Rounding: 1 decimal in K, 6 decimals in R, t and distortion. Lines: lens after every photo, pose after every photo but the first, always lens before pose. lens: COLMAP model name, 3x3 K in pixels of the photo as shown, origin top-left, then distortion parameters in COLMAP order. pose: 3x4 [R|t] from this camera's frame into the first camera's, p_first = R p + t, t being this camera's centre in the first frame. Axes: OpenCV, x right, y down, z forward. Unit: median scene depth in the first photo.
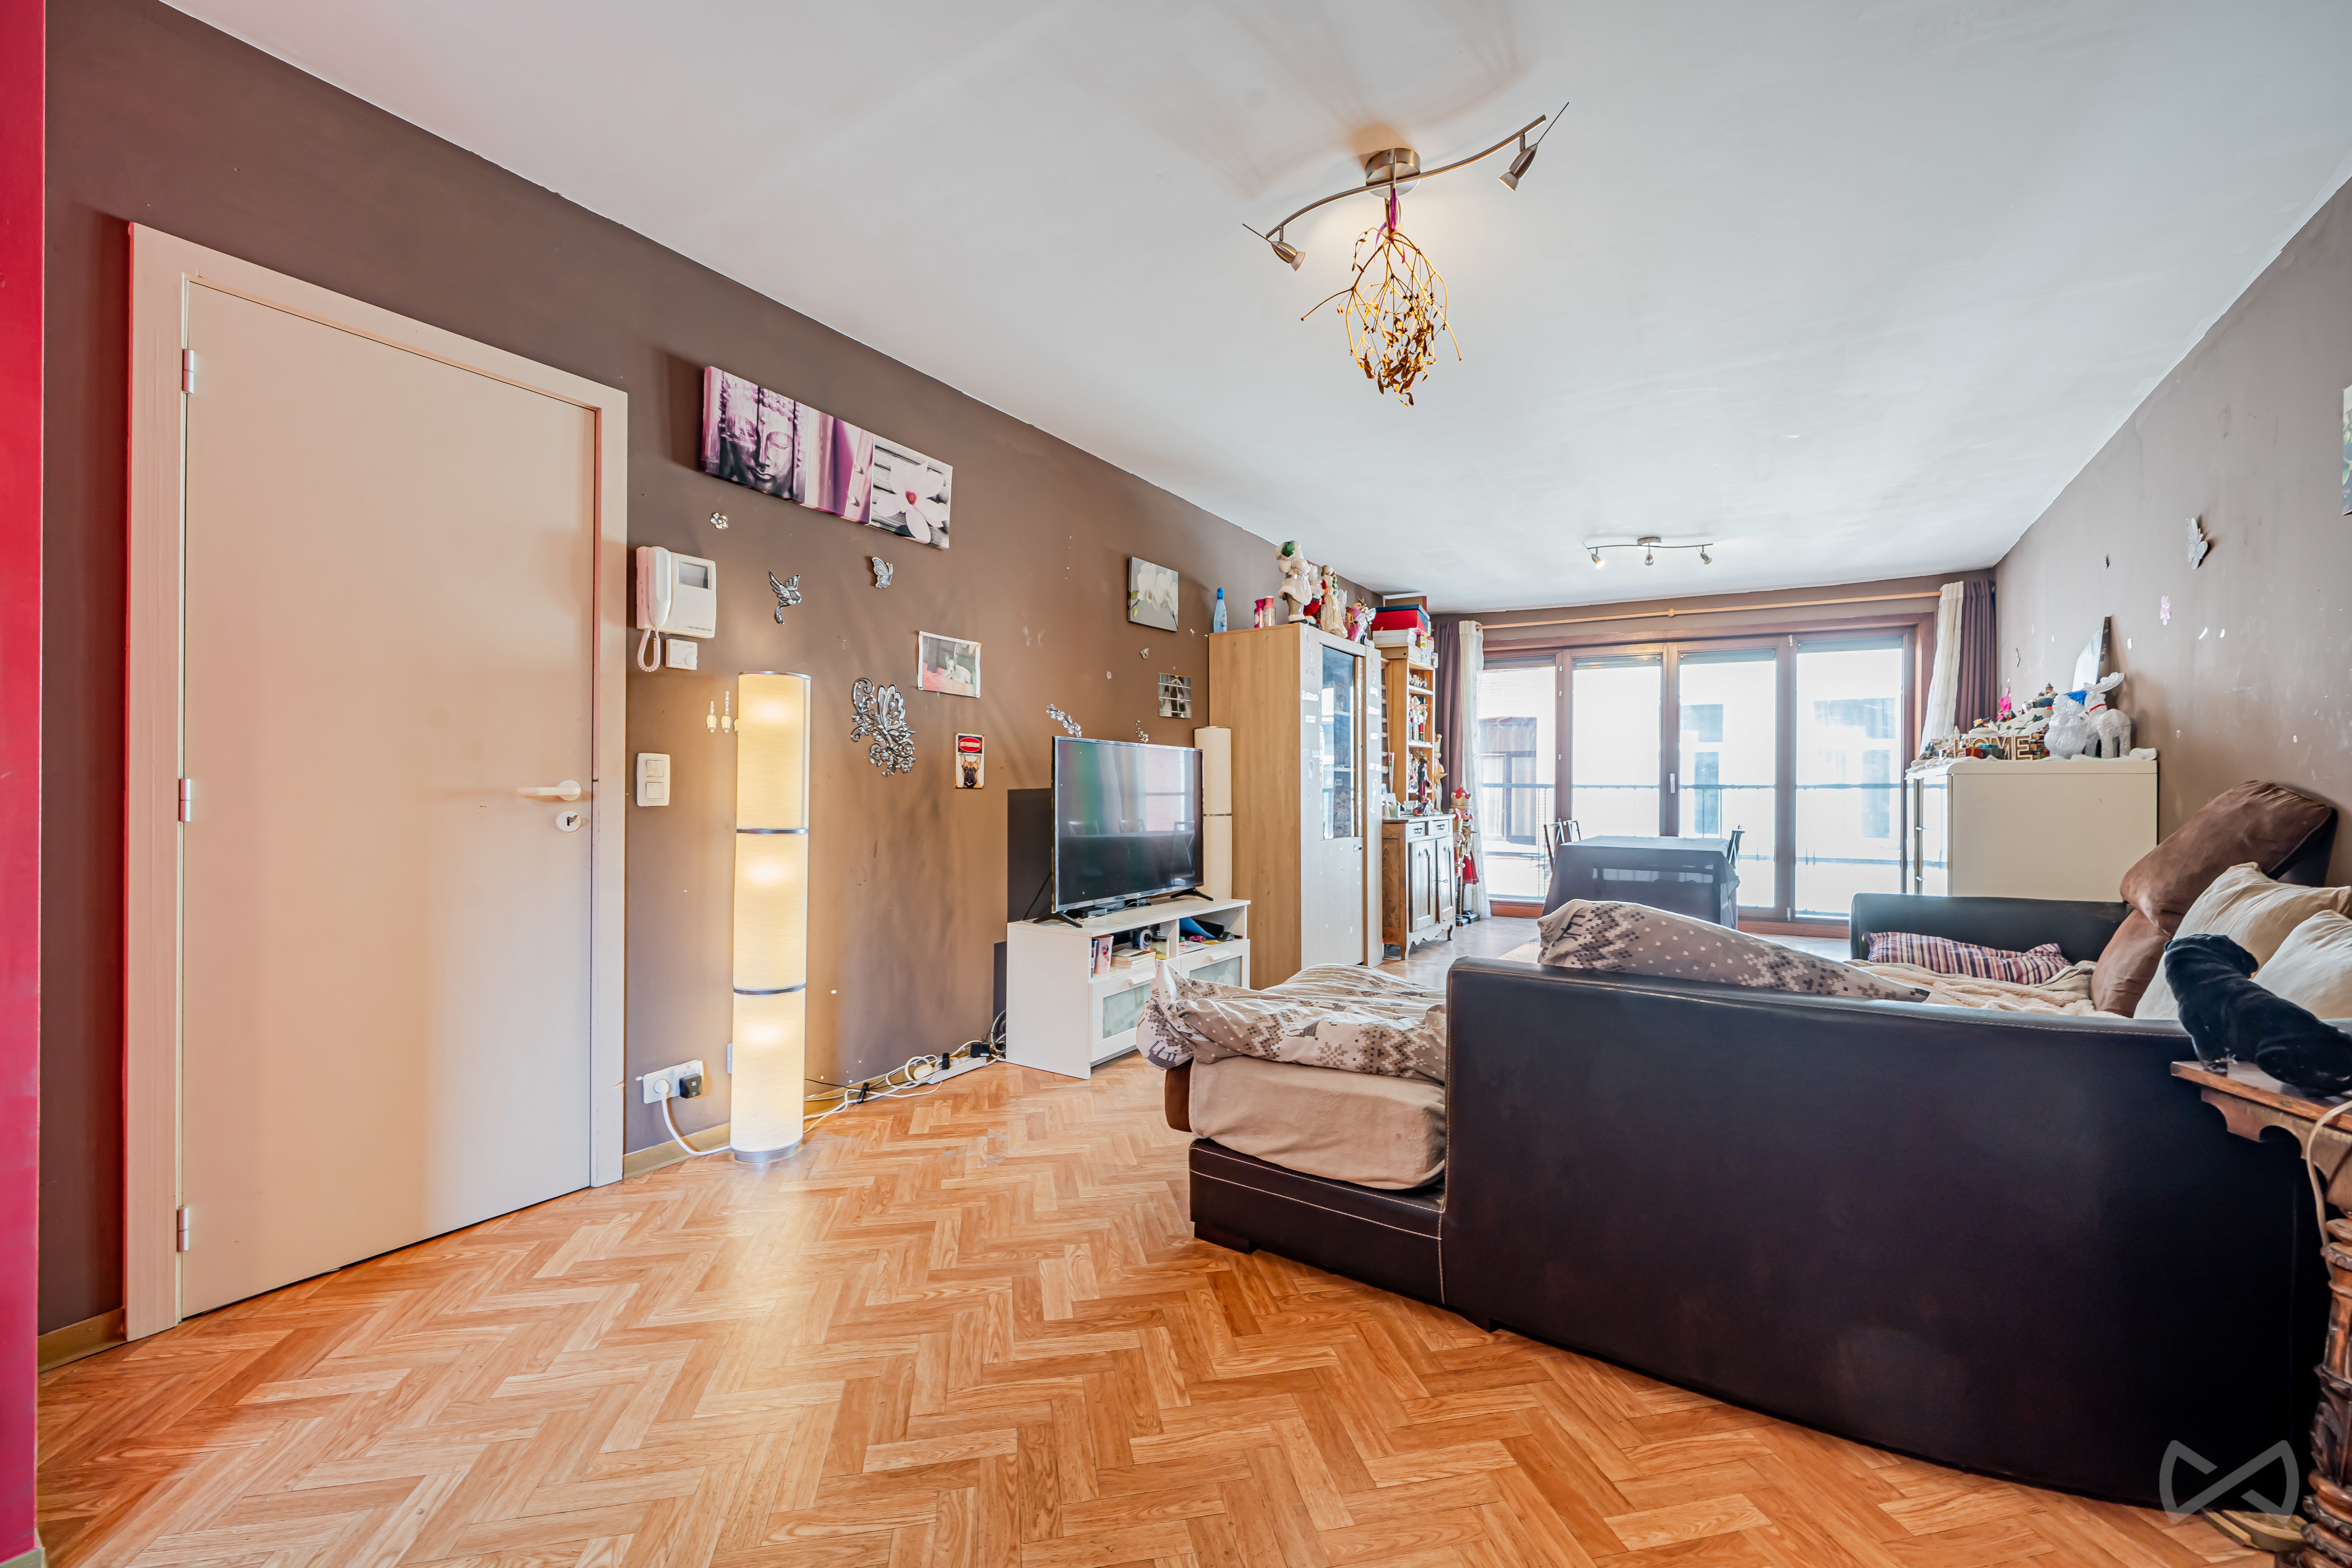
lens RADIAL K [[978.2, 0, 1176.0], [0, 978.2, 784.0], [0, 0, 1]] dist [-0.000334, -0.000019]
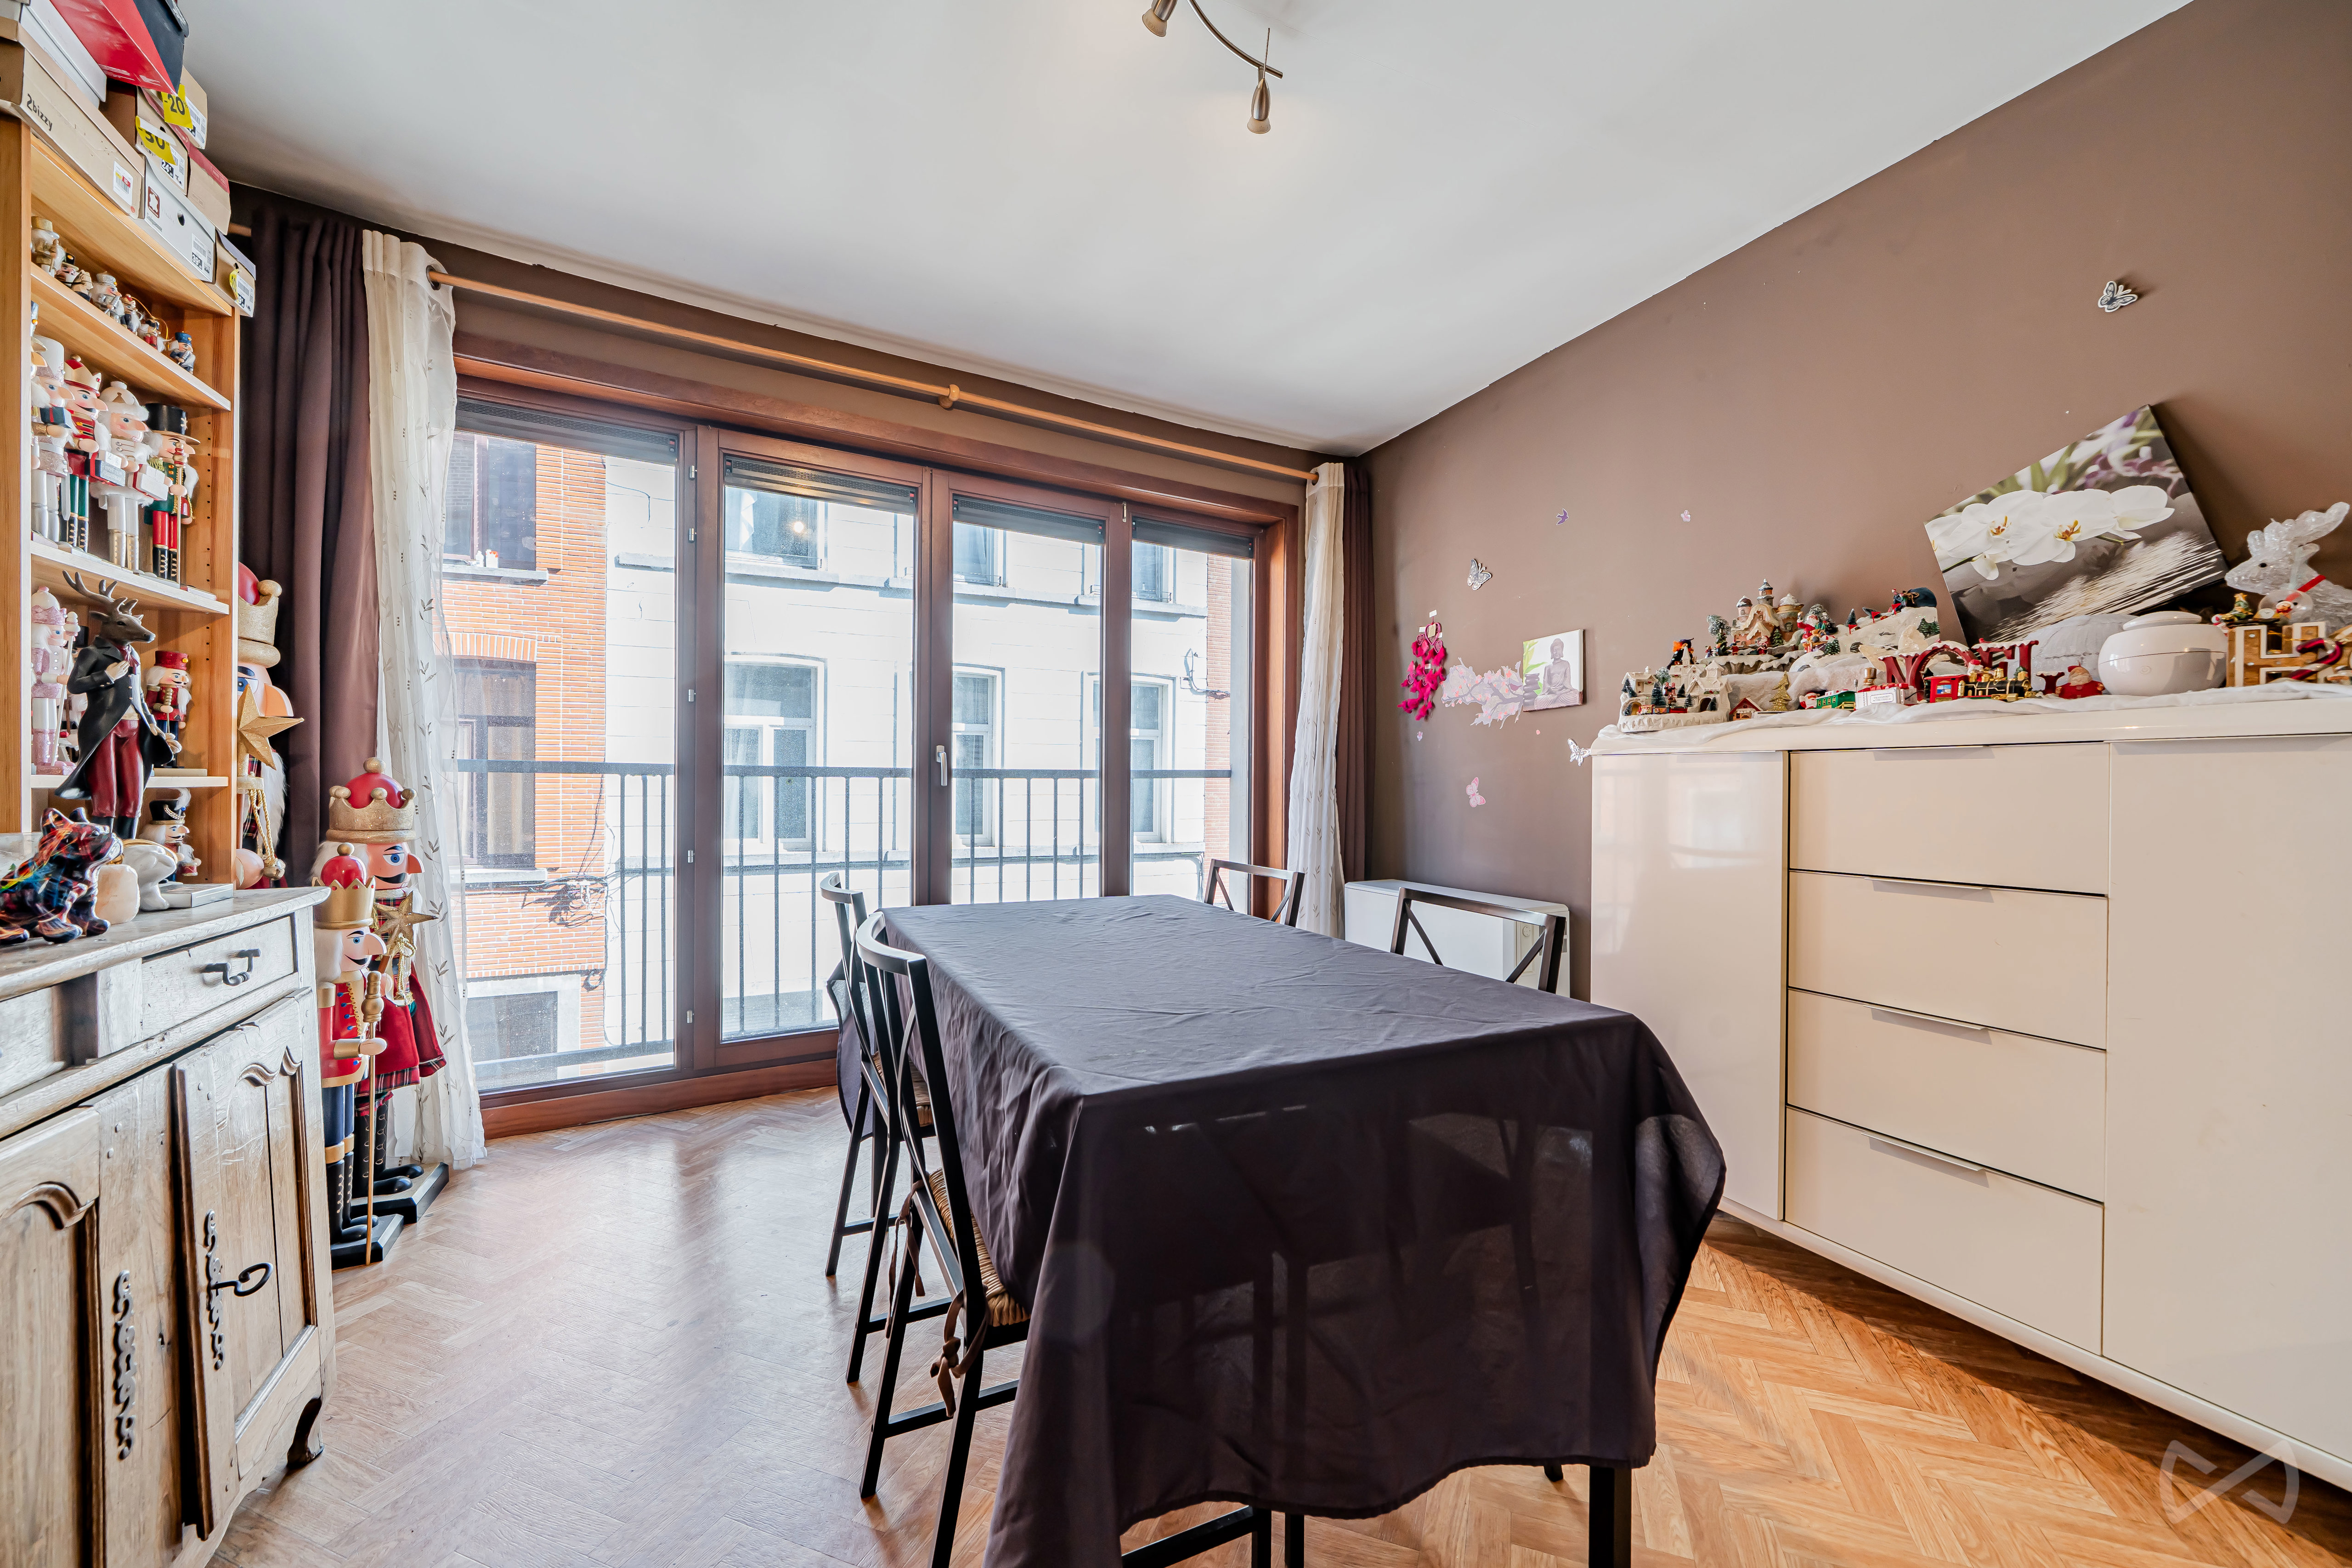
lens RADIAL K [[909.8, 0, 1176.0], [0, 909.8, 784.0], [0, 0, 1]] dist [-0.000794, -0.000013]
pose [[0.539737, -0.003398, 0.841827, 0.192238], [-0.006949, 0.999940, 0.008491, 0.003387], [-0.841805, -0.010433, 0.539680, 0.649437]]
